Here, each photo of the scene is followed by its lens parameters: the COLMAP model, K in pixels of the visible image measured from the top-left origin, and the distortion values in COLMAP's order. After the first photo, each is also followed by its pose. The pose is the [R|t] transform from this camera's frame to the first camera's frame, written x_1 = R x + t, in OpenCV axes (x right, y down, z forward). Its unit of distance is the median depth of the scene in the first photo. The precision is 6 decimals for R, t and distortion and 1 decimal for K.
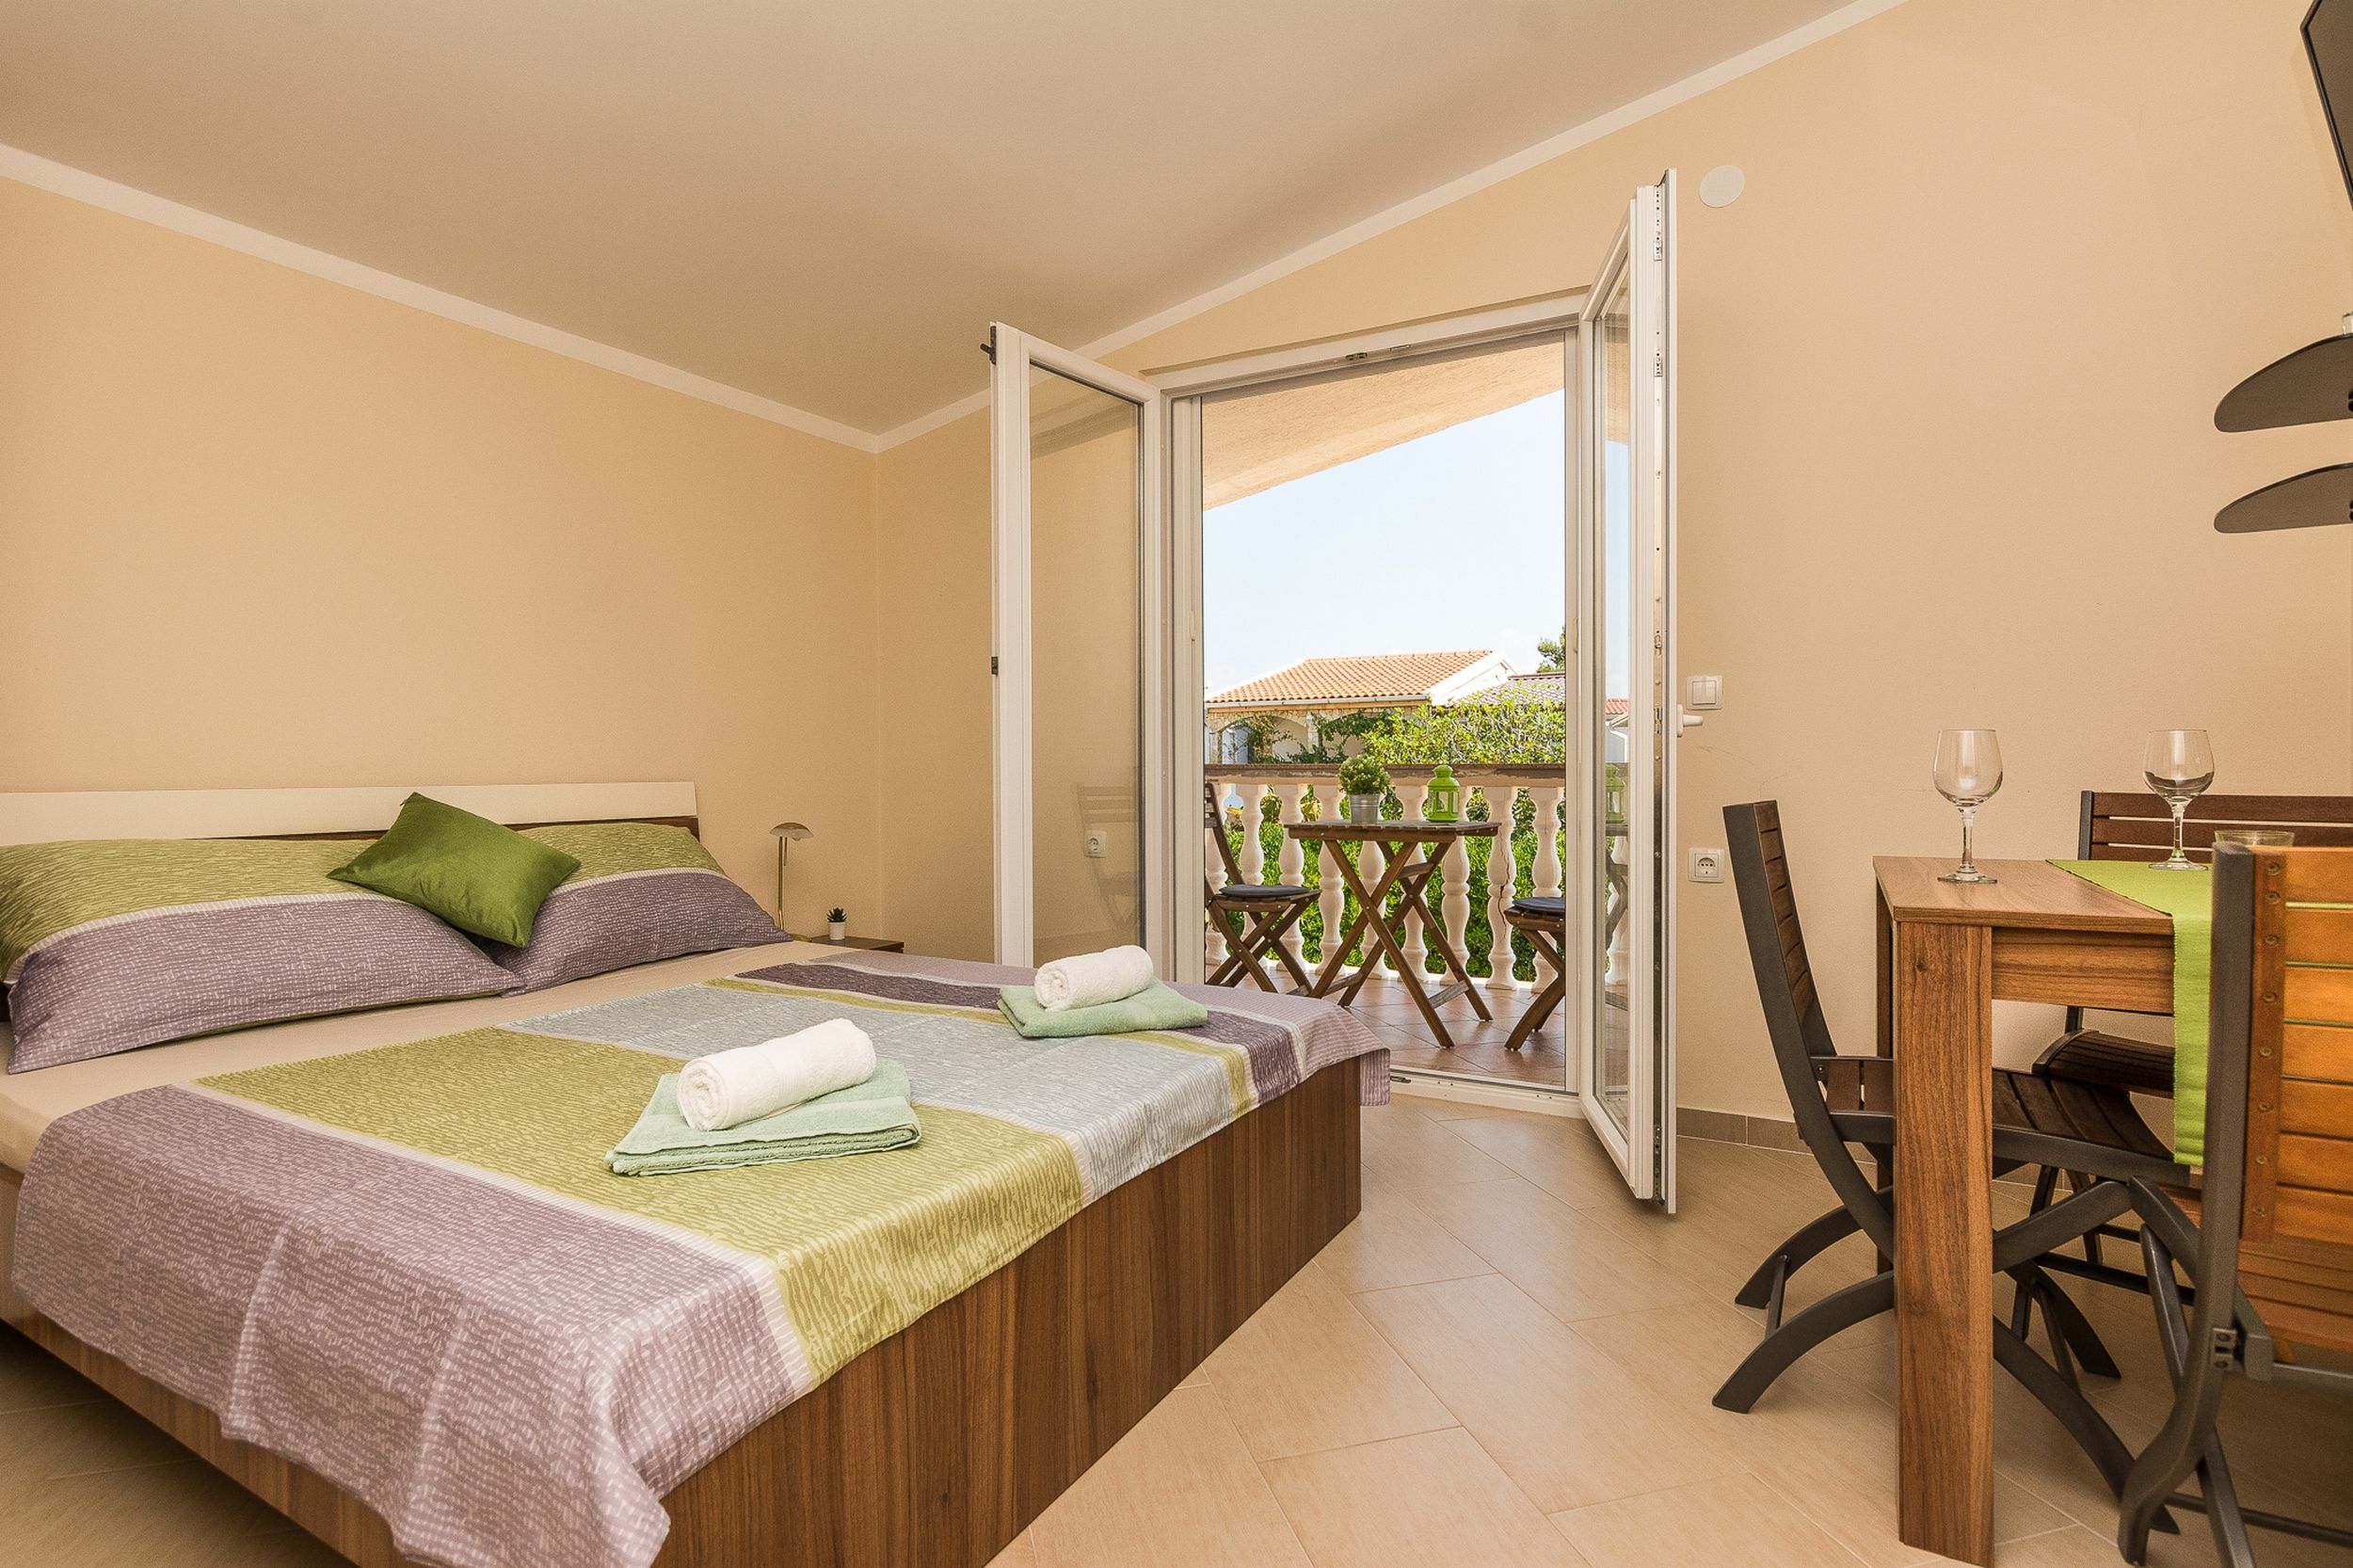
lens RADIAL K [[1146.3, 0, 1197.1], [0, 1146.3, 764.2], [0, 0, 1]] dist [0.001249, 0.000893]
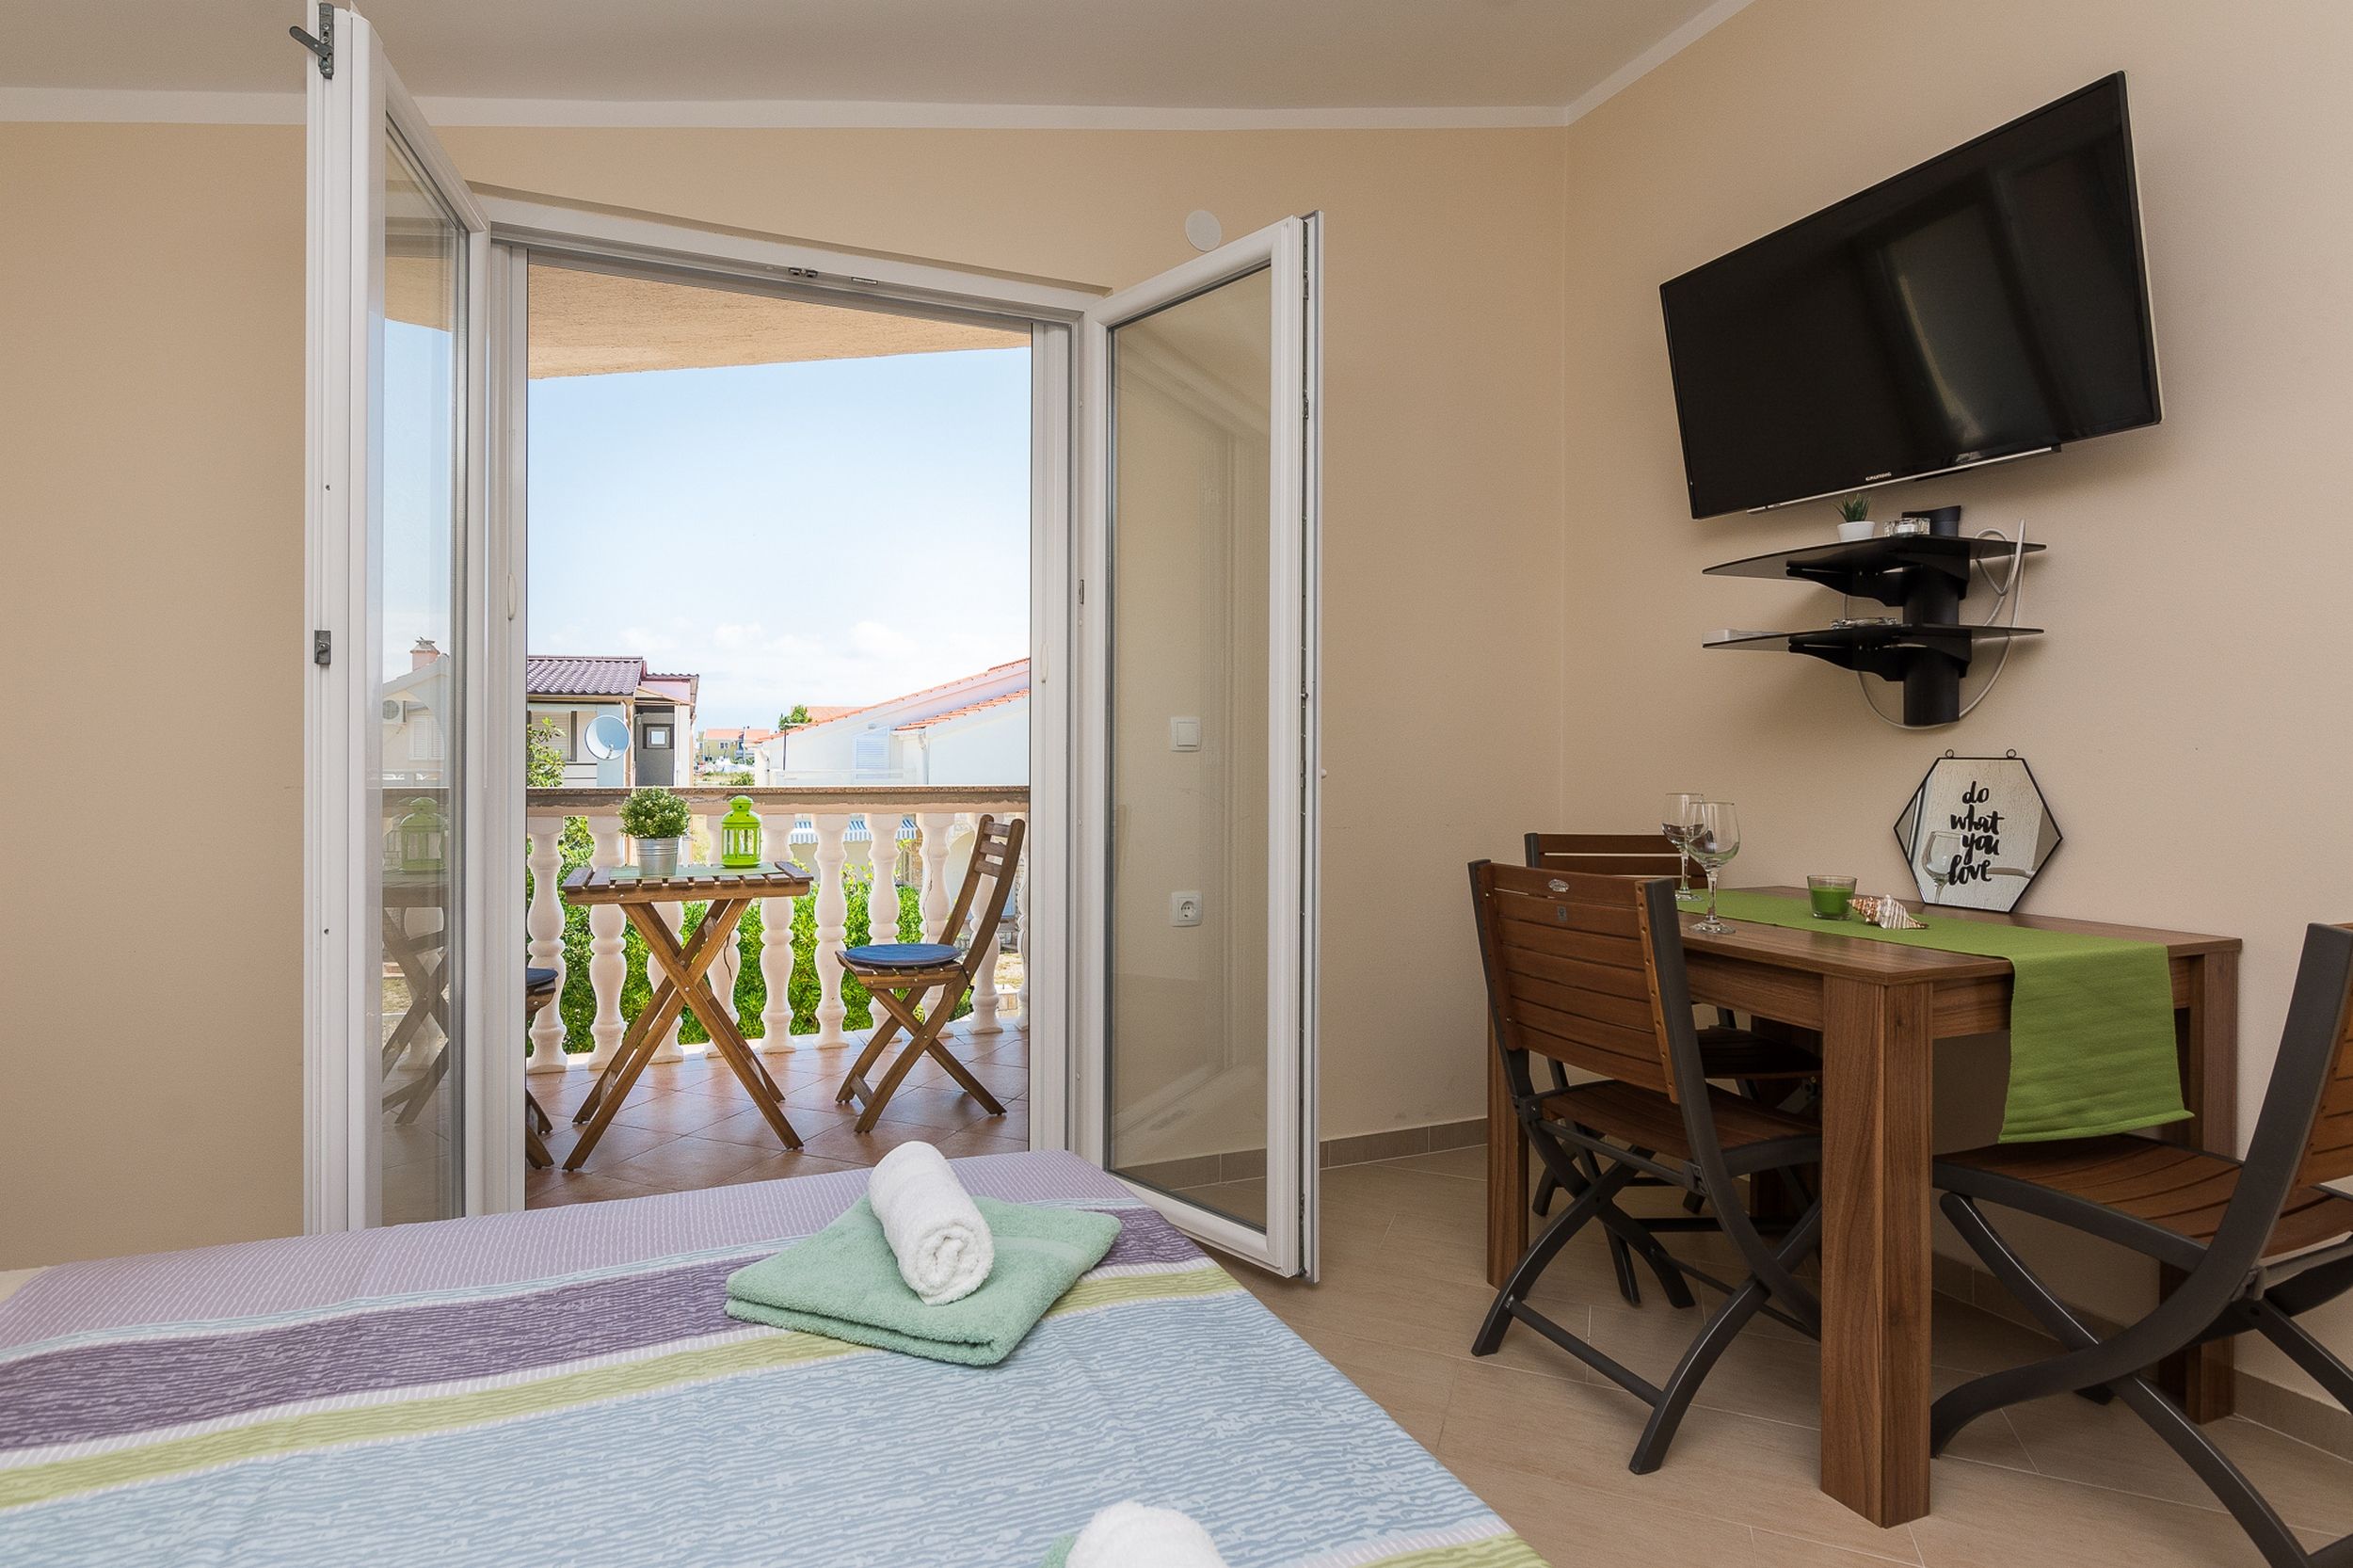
lens RADIAL K [[1174.2, 0, 1148.1], [0, 1174.2, 757.6], [0, 0, 1]] dist [-0.000431, -0.000390]
pose [[0.643911, 0.007974, 0.765059, -0.524032], [-0.005650, 0.999968, -0.005668, -0.054083], [-0.765080, -0.000672, 0.643935, 0.555896]]
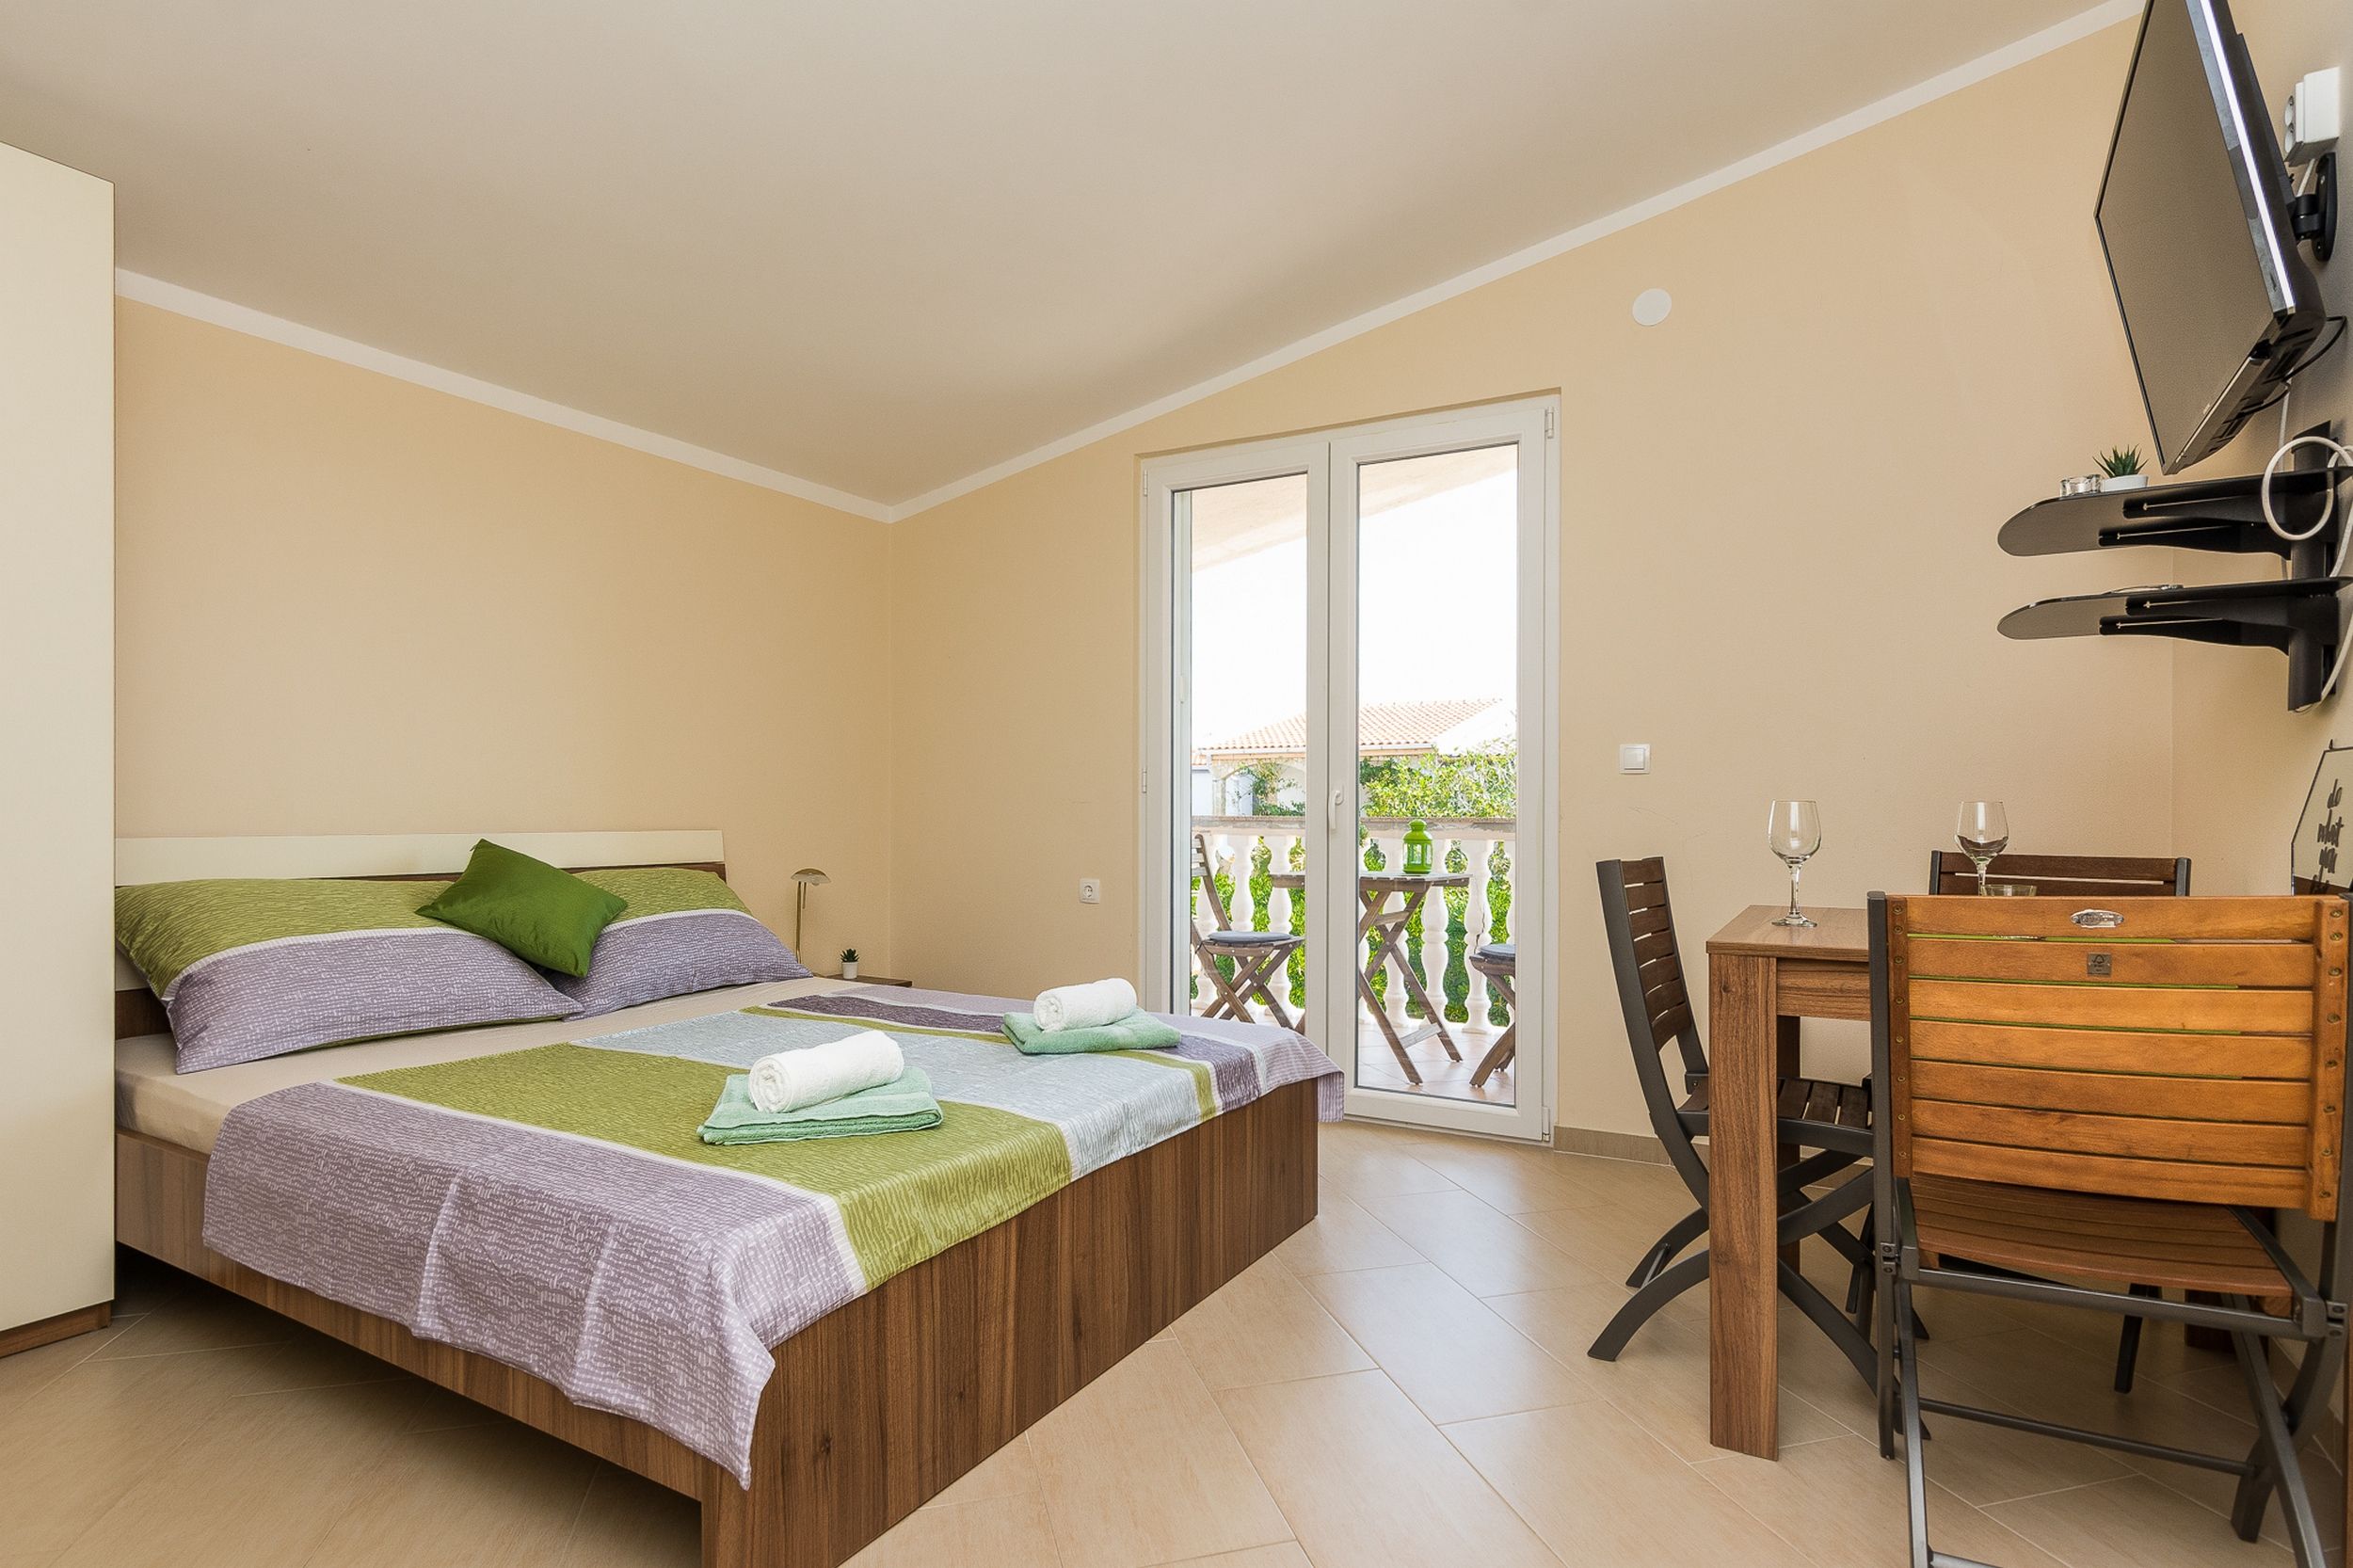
lens RADIAL K [[1187.2, 0, 1176.5], [0, 1187.2, 784.0], [0, 0, 1]] dist [0.001437, 0.000080]
pose [[0.999739, 0.006518, -0.021918, 0.031966], [-0.007021, 0.999712, -0.022966, -0.011808], [0.021762, 0.023114, 0.999496, -0.234329]]
